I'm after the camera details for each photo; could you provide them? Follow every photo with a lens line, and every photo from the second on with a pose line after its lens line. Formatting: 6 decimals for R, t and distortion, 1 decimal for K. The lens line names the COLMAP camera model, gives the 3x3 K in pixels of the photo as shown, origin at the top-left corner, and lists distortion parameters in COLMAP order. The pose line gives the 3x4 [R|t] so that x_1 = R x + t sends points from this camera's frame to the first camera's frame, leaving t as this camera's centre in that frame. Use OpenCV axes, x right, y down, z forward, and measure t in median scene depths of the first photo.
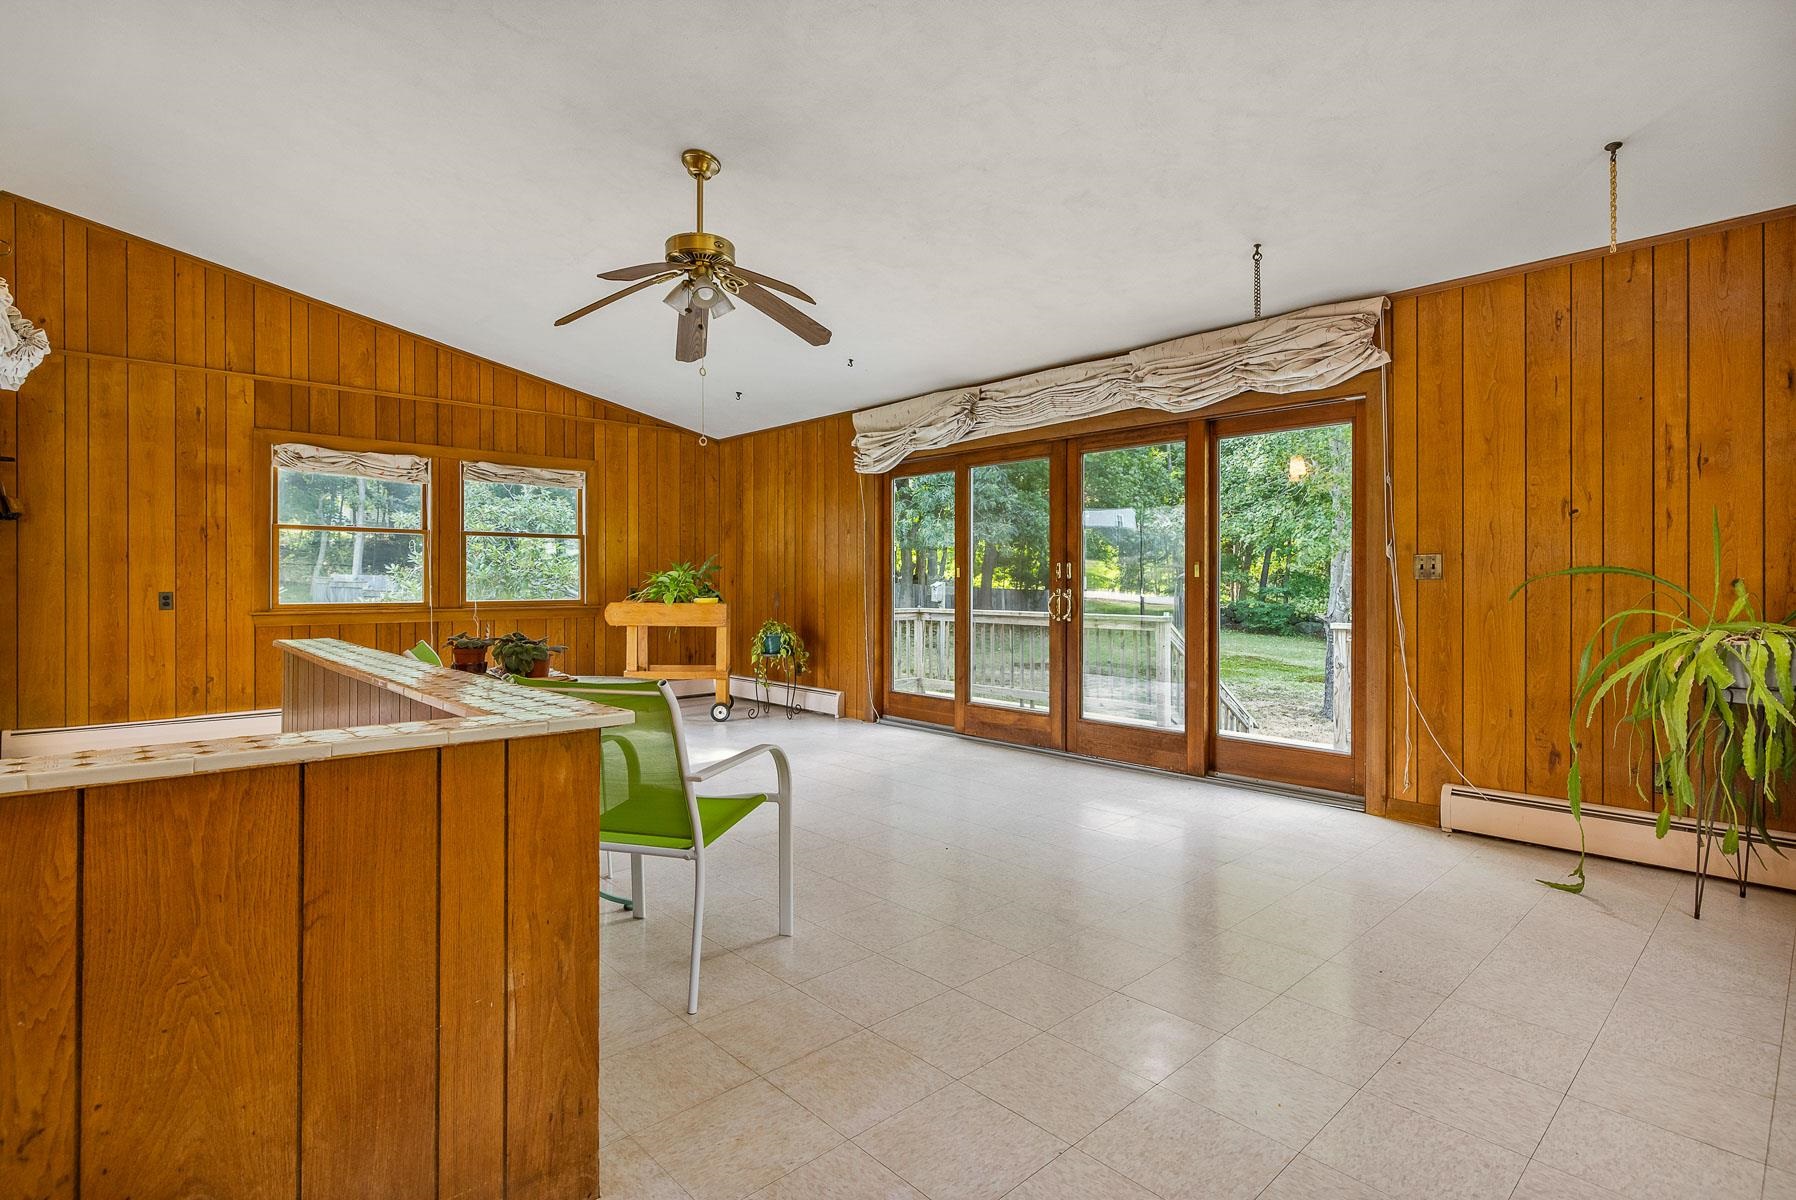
lens RADIAL K [[862.2, 0, 904.4], [0, 862.2, 582.9], [0, 0, 1]] dist [-0.005595, -0.000620]
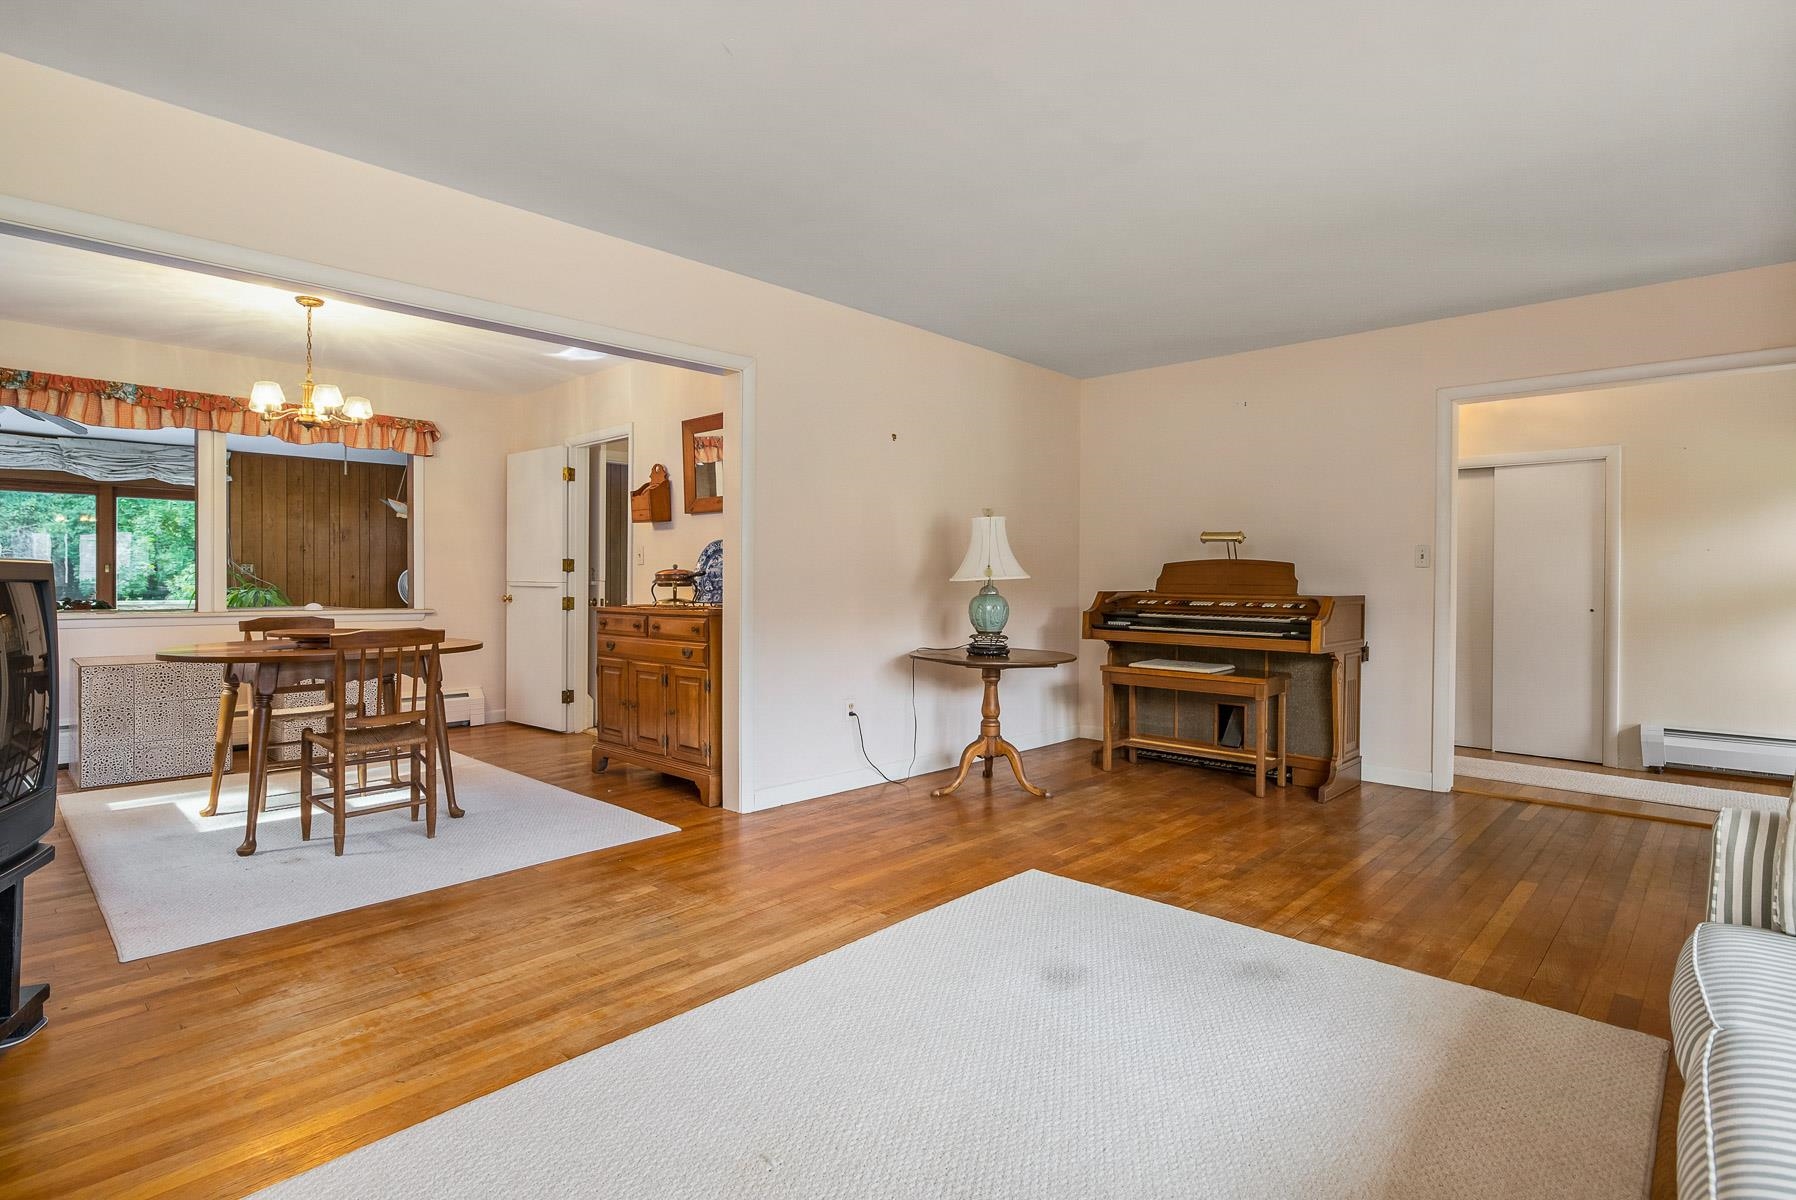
lens RADIAL K [[914.6, 0, 898.0], [0, 914.6, 600.0], [0, 0, 1]] dist [-0.001887, -0.001553]
pose [[-0.066783, -0.027029, 0.997401, -1.336694], [-0.001206, 0.999634, 0.027009, -0.002185], [-0.997767, 0.000601, -0.066791, -0.418806]]
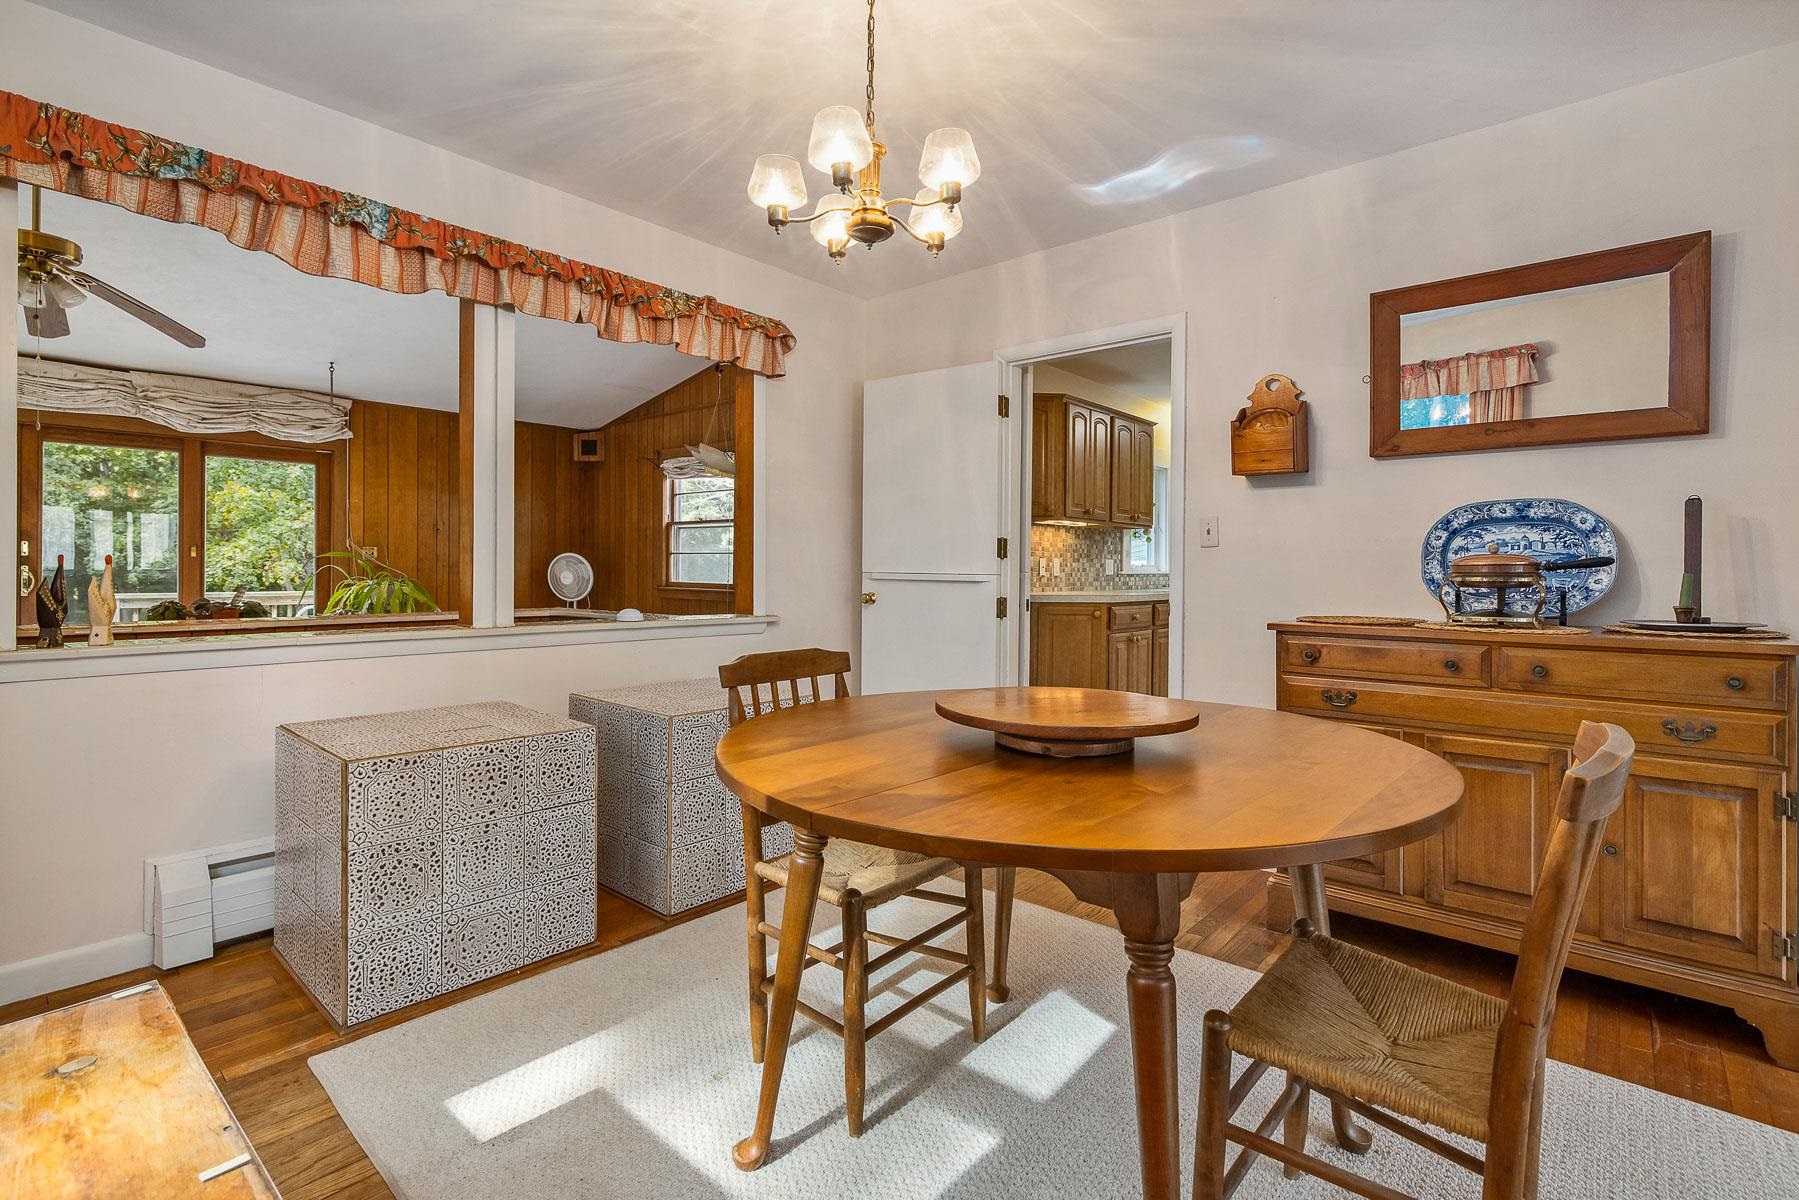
lens RADIAL K [[863.6, 0, 905.9], [0, 863.6, 582.9], [0, 0, 1]] dist [-0.005595, -0.000620]
pose [[-0.107395, -0.023662, 0.993935, -0.882279], [-0.004862, 0.999717, 0.023274, -0.001975], [-0.994205, -0.002333, -0.107480, 0.032849]]
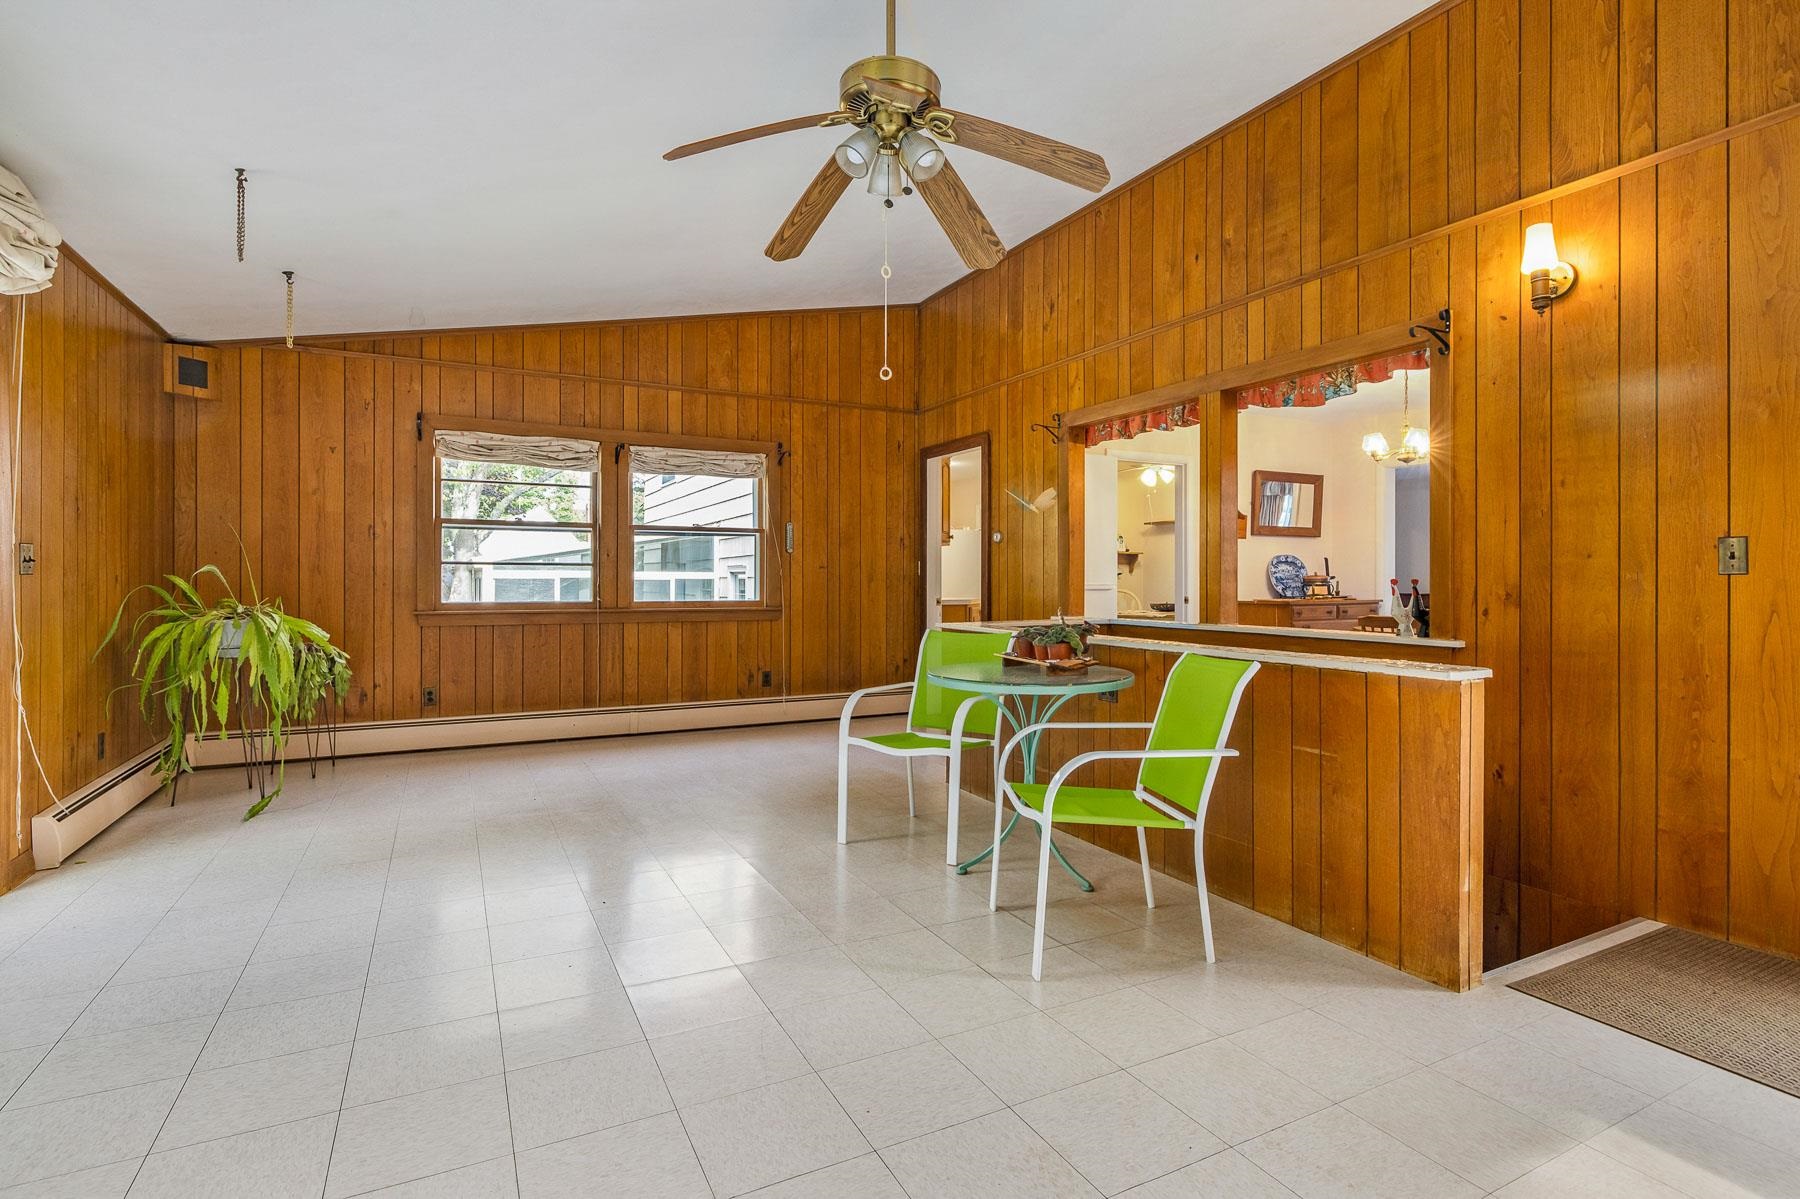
lens RADIAL K [[864.1, 0, 906.4], [0, 864.1, 582.4], [0, 0, 1]] dist [-0.005595, -0.000620]
pose [[-0.968899, -0.005968, 0.247384, -0.265501], [-0.004463, 0.999968, 0.006643, -0.002615], [-0.247415, 0.005333, -0.968895, 0.988393]]
